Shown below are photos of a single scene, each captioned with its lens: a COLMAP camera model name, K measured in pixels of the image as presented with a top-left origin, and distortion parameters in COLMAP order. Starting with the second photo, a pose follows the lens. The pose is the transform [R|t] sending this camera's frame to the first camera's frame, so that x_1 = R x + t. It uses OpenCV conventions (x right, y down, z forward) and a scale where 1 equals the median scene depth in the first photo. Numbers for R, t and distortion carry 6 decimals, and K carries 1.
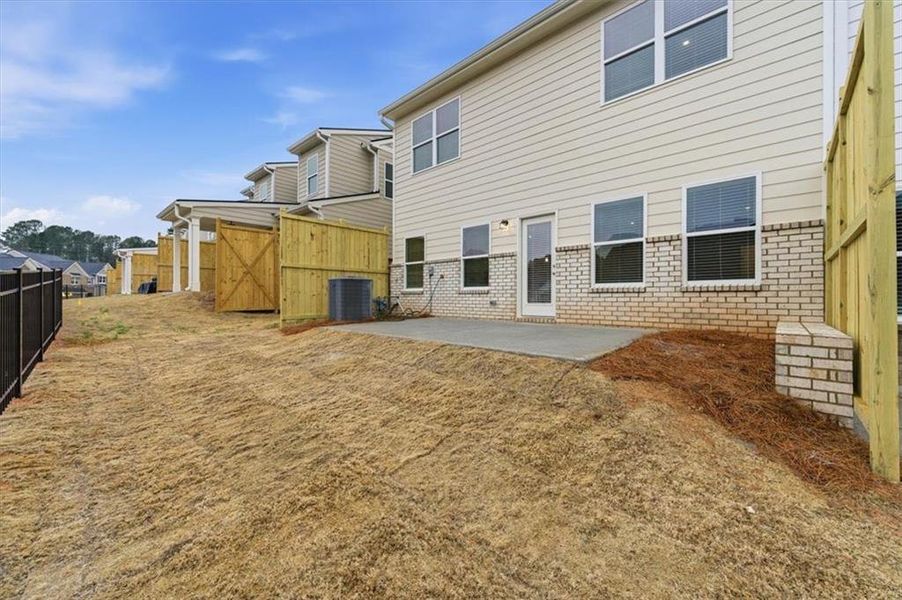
lens RADIAL K [[422.5, 0, 472.0], [0, 422.5, 296.9], [0, 0, 1]] dist [0.000337, -0.000396]
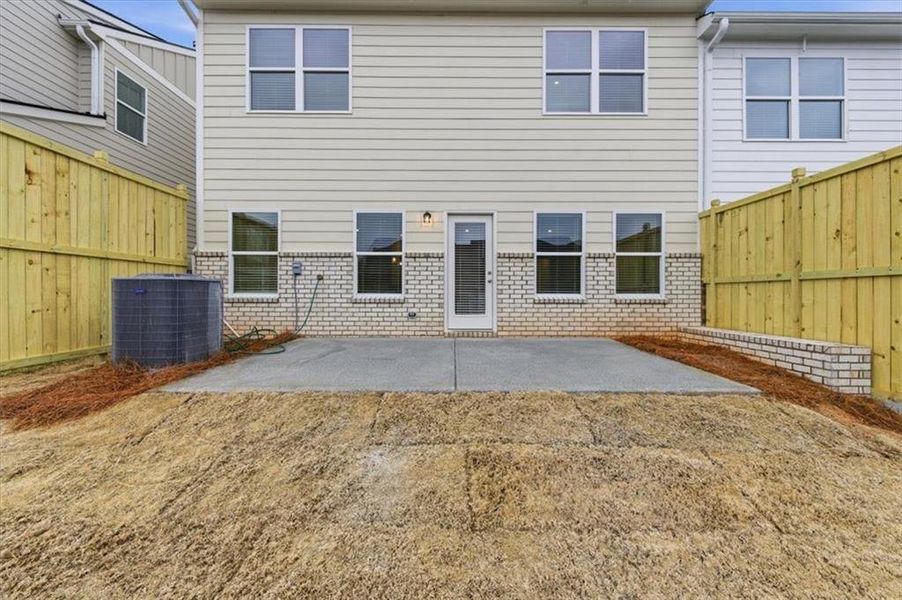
lens RADIAL K [[387.1, 0, 451.0], [0, 387.1, 307.7], [0, 0, 1]] dist [0.009494, 0.000012]
pose [[0.676981, 0.001779, 0.735998, -0.435150], [-0.002561, 0.999997, -0.000062, 0.000480], [-0.735996, -0.001843, 0.676984, 0.466482]]
